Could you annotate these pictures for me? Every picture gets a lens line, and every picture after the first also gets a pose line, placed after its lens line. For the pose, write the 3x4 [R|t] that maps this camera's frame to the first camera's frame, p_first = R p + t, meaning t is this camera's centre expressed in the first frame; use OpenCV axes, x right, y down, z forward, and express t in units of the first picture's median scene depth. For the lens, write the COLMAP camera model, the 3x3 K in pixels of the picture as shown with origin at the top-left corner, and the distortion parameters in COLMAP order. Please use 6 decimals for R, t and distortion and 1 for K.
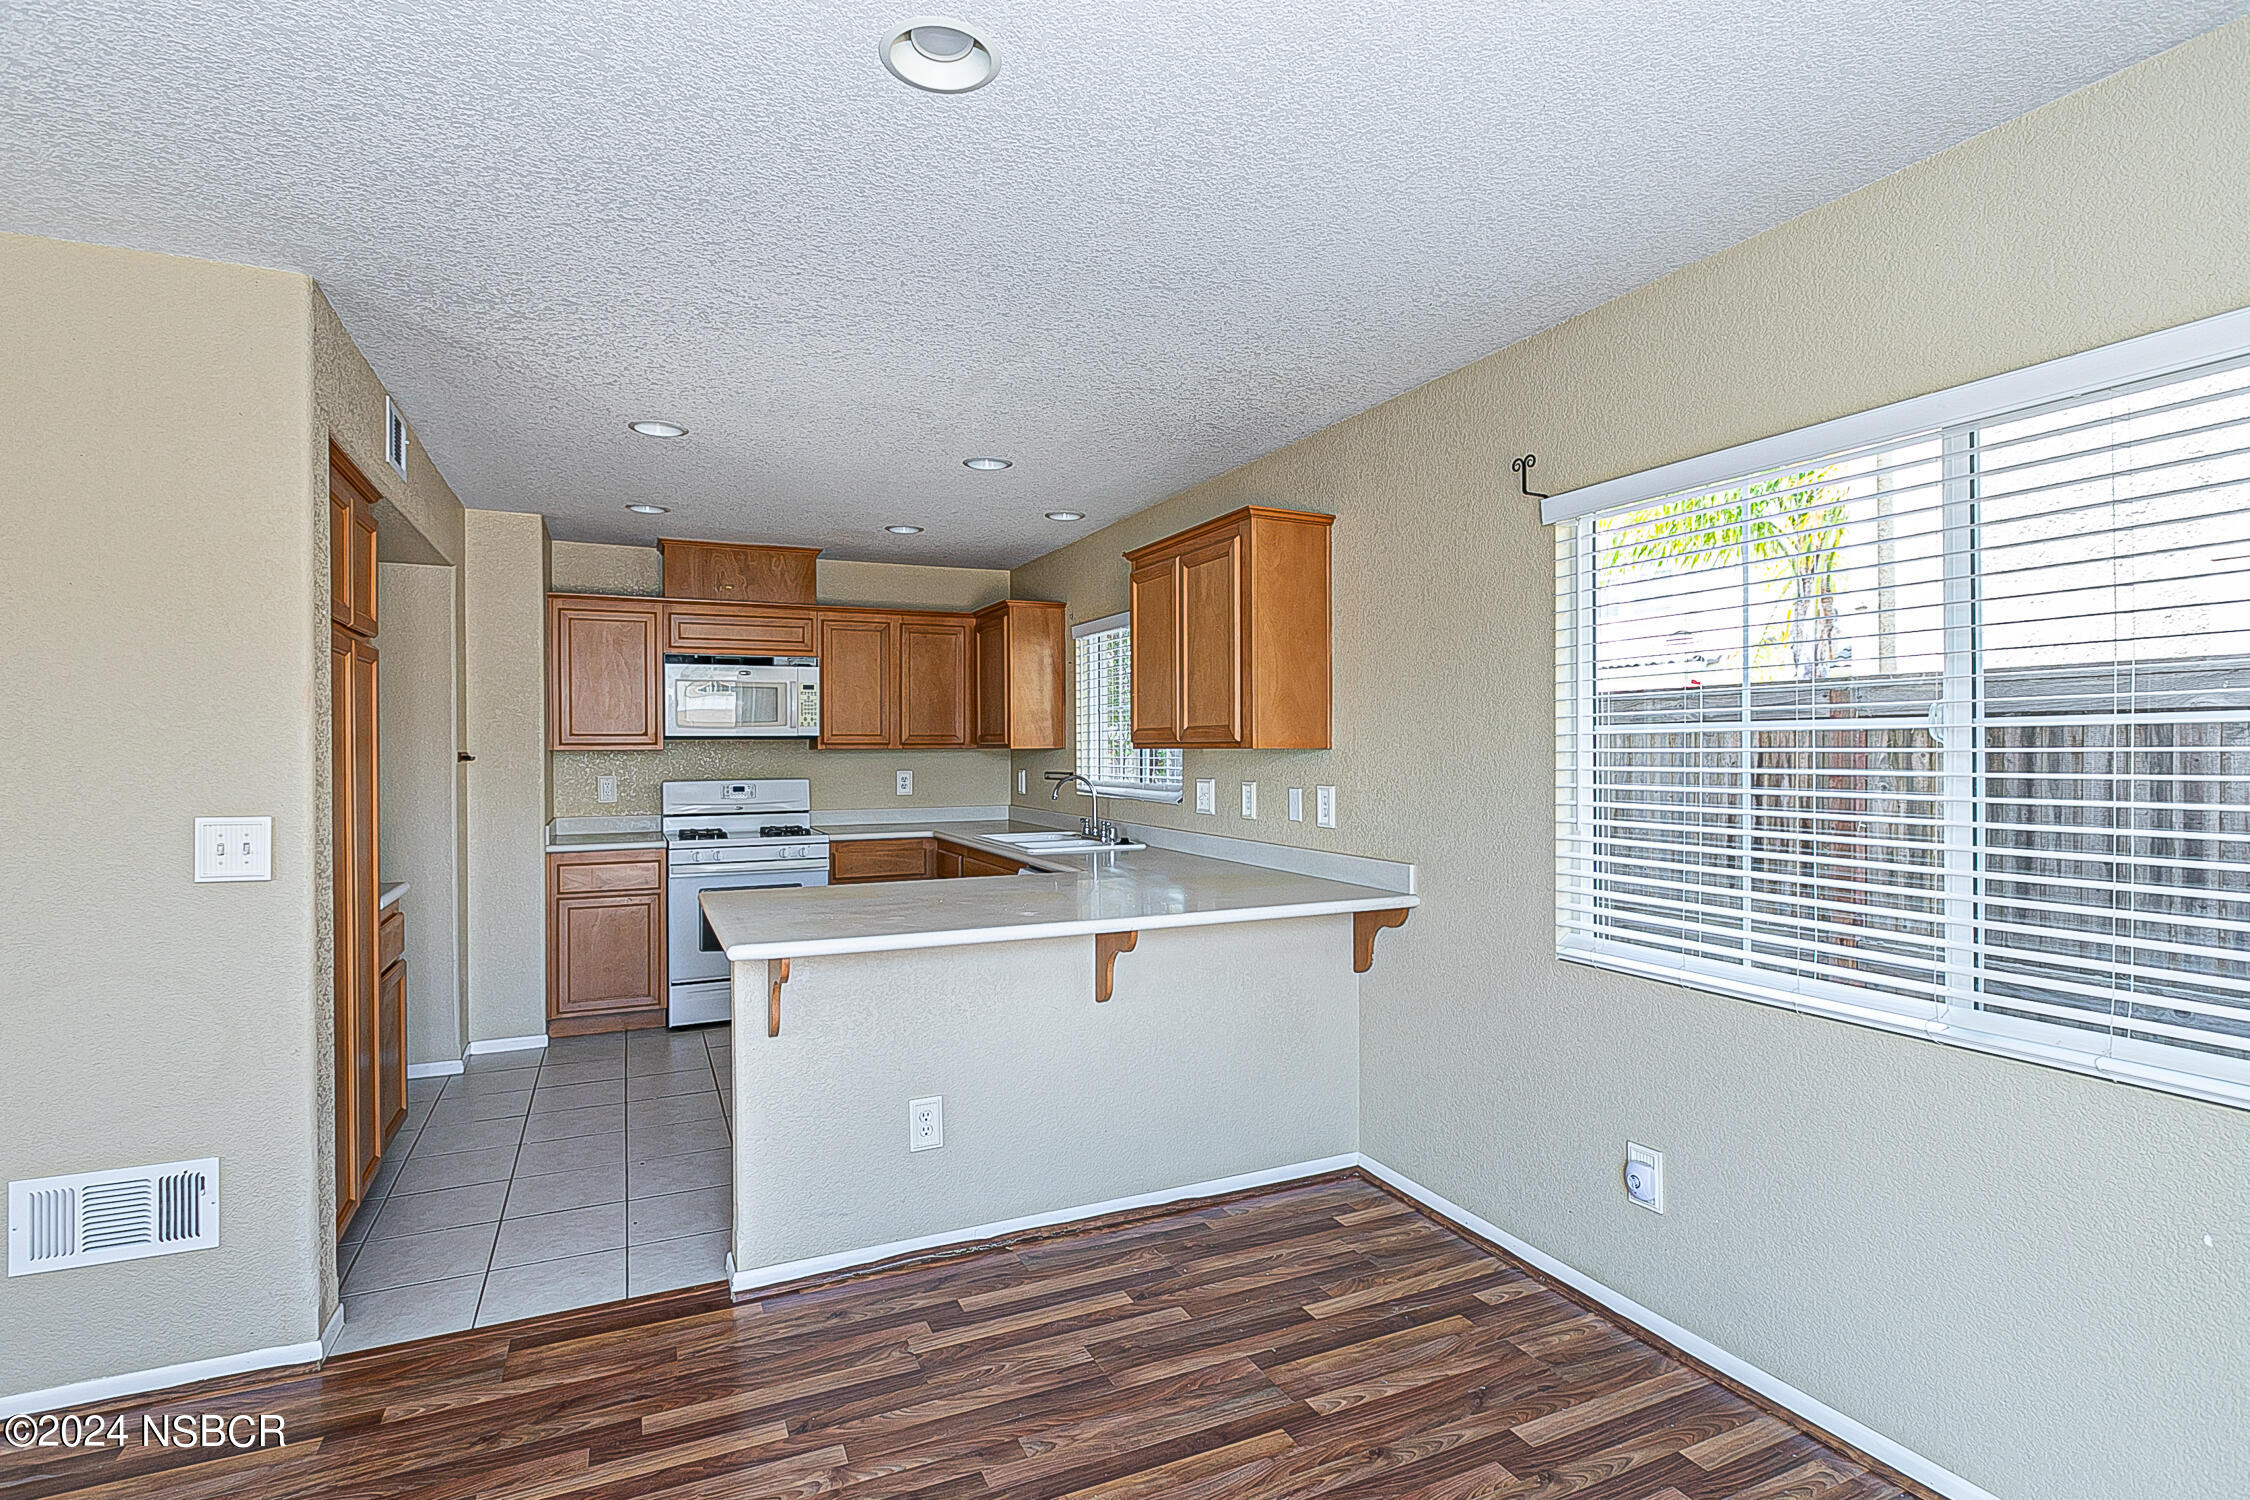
lens RADIAL K [[1104.3, 0, 1123.9], [0, 1104.3, 758.0], [0, 0, 1]] dist [0.013419, 0.000030]
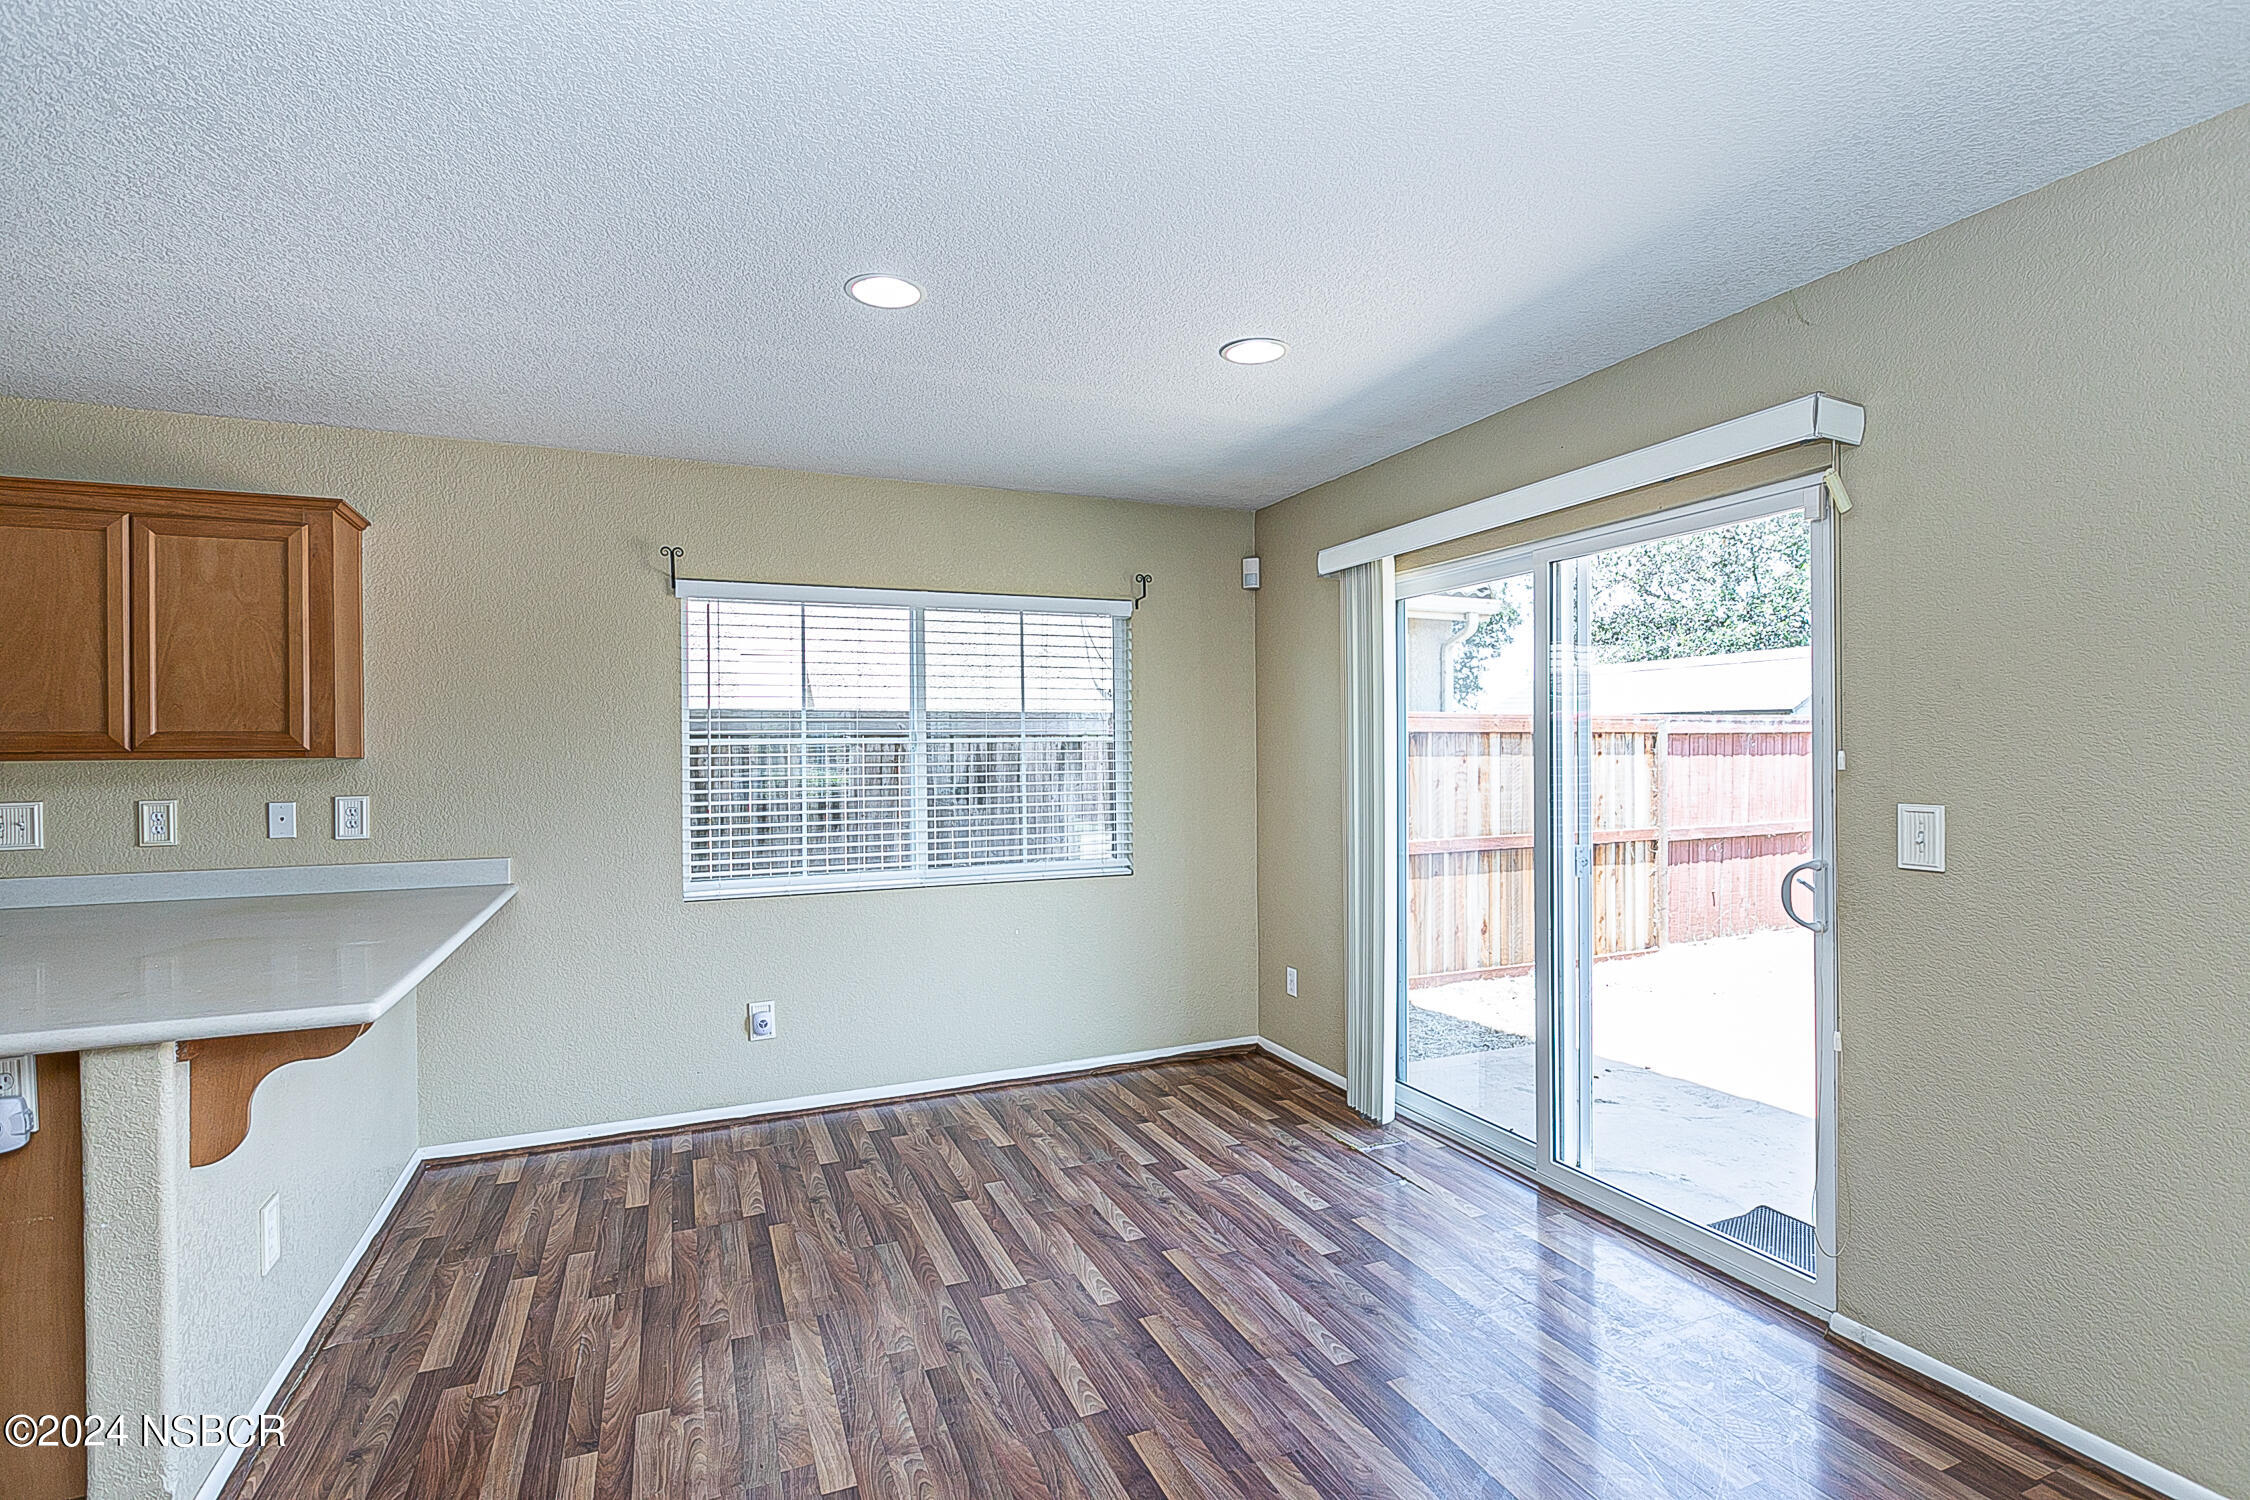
lens RADIAL K [[1069.4, 0, 1125.7], [0, 1069.4, 749.3], [0, 0, 1]] dist [0.001895, 0.000147]
pose [[0.022137, 0.005996, 0.999737, -1.042377], [0.020053, 0.999778, -0.006440, 0.005462], [-0.999554, 0.020190, 0.022011, 0.419600]]
